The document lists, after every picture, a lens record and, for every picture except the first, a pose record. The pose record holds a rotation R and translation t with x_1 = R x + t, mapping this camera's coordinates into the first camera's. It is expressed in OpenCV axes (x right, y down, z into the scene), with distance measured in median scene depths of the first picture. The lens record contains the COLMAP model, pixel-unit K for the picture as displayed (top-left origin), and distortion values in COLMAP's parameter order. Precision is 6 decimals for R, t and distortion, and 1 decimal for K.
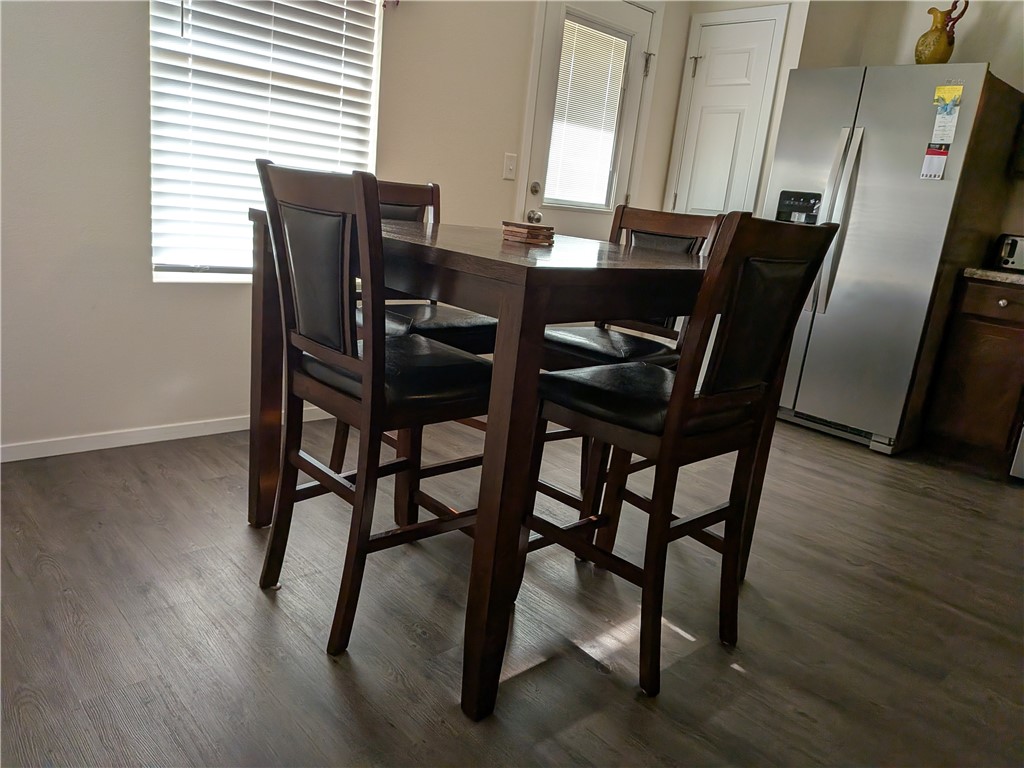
lens RADIAL K [[736.4, 0, 522.8], [0, 736.4, 402.1], [0, 0, 1]] dist [0.040781, -0.059743]
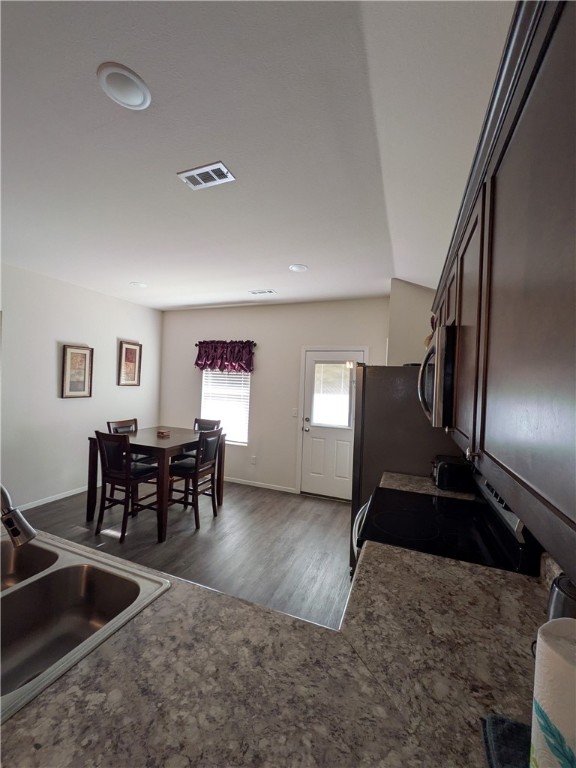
lens RADIAL K [[304.7, 0, 288.2], [0, 304.7, 388.5], [0, 0, 1]] dist [0.000425, 0.000162]
pose [[0.420011, -0.079262, -0.904051, 1.068908], [-0.239926, 0.951036, -0.194848, -0.161875], [0.875229, 0.298744, 0.380429, 0.468383]]
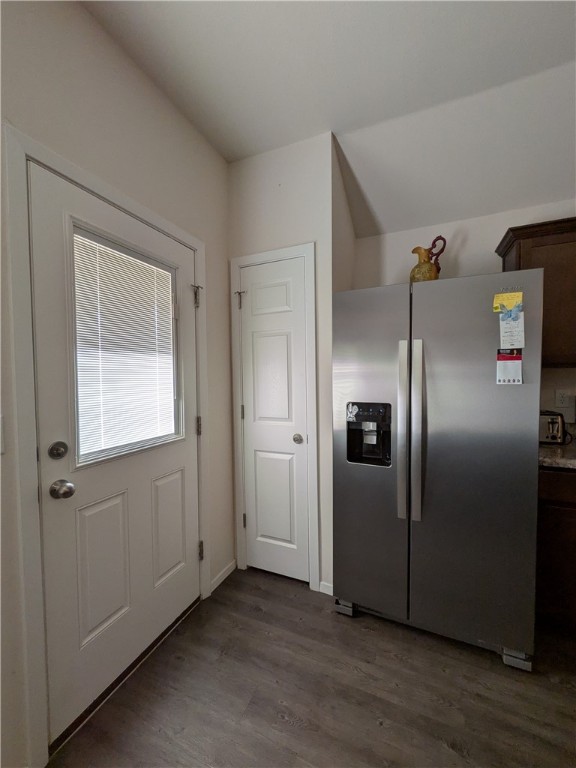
lens RADIAL K [[304.7, 0, 288.2], [0, 304.7, 388.5], [0, 0, 1]] dist [0.000425, 0.000162]
pose [[0.916445, -0.129293, 0.378698, 0.118464], [0.206145, 0.963666, -0.169859, -0.256428], [-0.342977, 0.233733, 0.909800, 0.659188]]
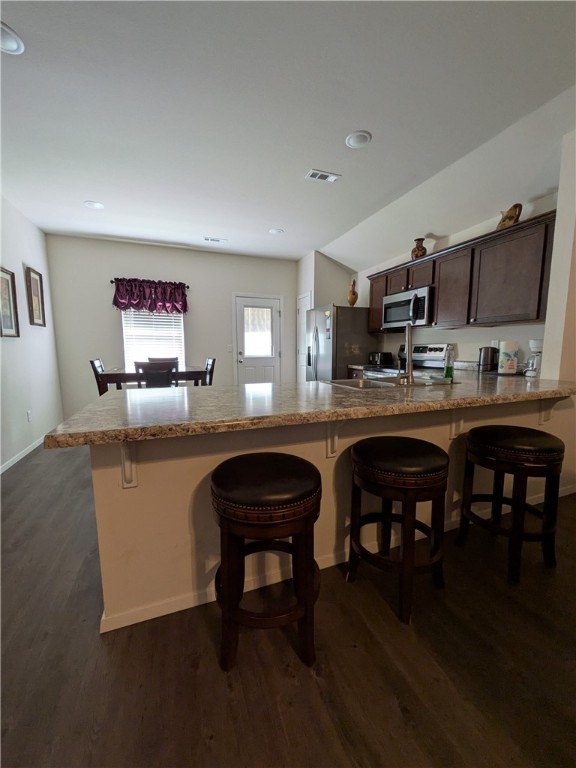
lens RADIAL K [[304.7, 0, 288.2], [0, 304.7, 388.5], [0, 0, 1]] dist [0.000425, 0.000162]
pose [[0.918261, -0.055621, -0.392049, 0.803118], [-0.007379, 0.987510, -0.157383, 0.105645], [0.395907, 0.147412, 0.906382, -0.206525]]
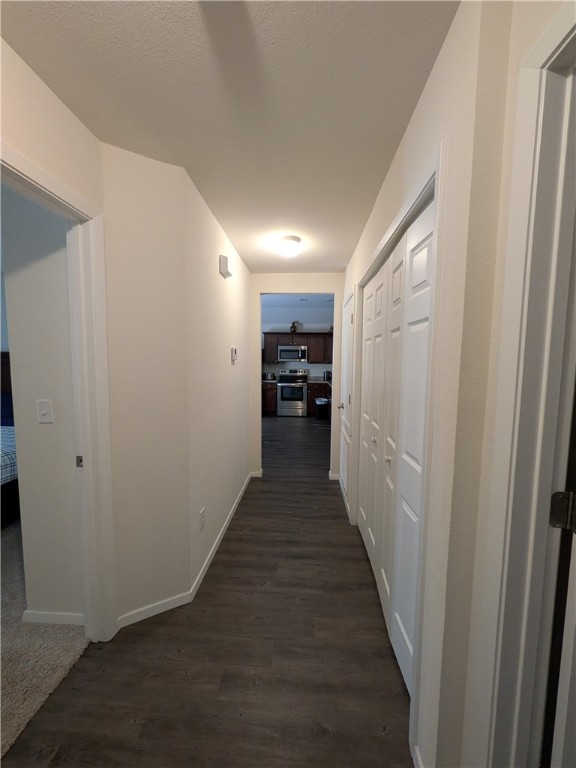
lens RADIAL K [[304.7, 0, 288.2], [0, 304.7, 388.5], [0, 0, 1]] dist [0.000425, 0.000162]
pose [[0.729035, -0.161034, 0.665264, -0.708296], [0.248167, 0.967985, -0.037646, 0.005417], [-0.637904, 0.192542, 0.745658, -0.730475]]
